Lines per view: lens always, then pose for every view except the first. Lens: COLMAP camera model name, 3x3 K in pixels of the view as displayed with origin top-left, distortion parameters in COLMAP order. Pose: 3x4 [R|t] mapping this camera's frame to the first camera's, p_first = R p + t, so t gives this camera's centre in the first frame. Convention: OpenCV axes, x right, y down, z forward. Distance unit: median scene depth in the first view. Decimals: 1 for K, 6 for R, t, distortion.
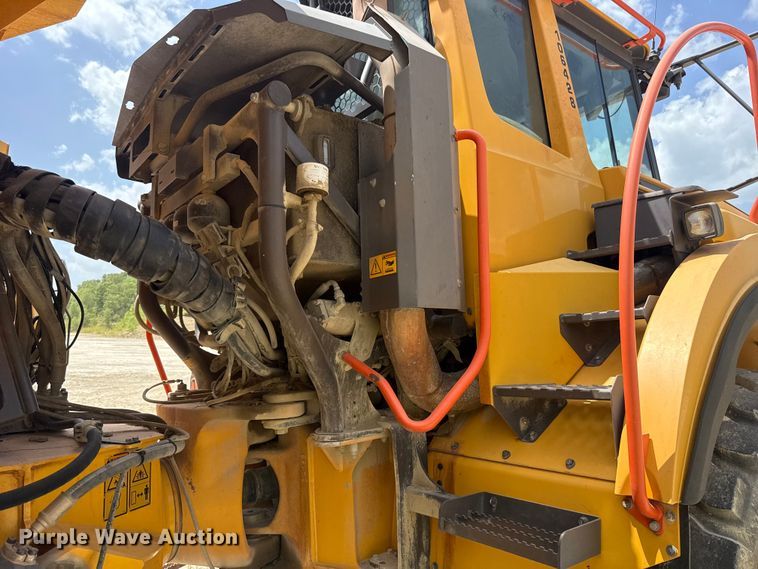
lens RADIAL K [[532.7, 0, 378.4], [0, 532.7, 285.7], [0, 0, 1]] dist [0.054430, -0.064856]
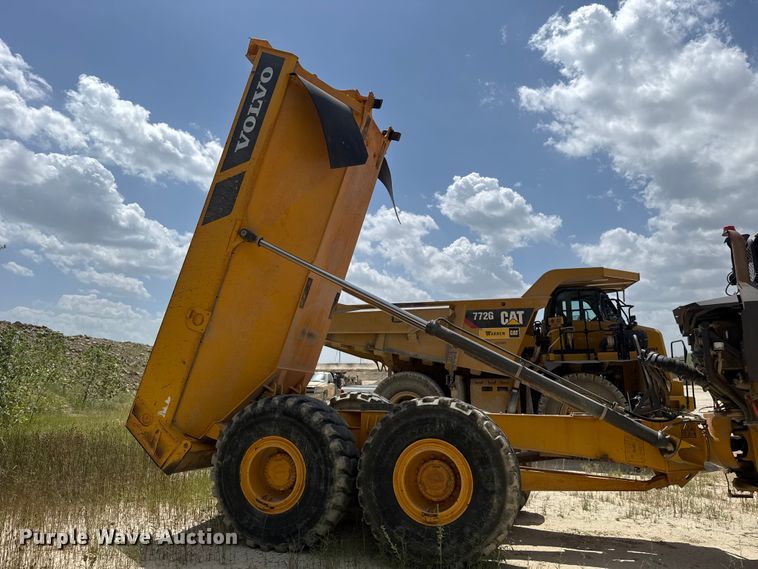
lens RADIAL K [[532.7, 0, 387.9], [0, 532.7, 274.8], [0, 0, 1]] dist [0.054430, -0.064856]
pose [[0.484995, -0.184531, -0.854826, 1.824503], [0.082300, 0.982777, -0.165457, -0.233732], [0.870635, 0.009894, 0.491829, -2.524402]]
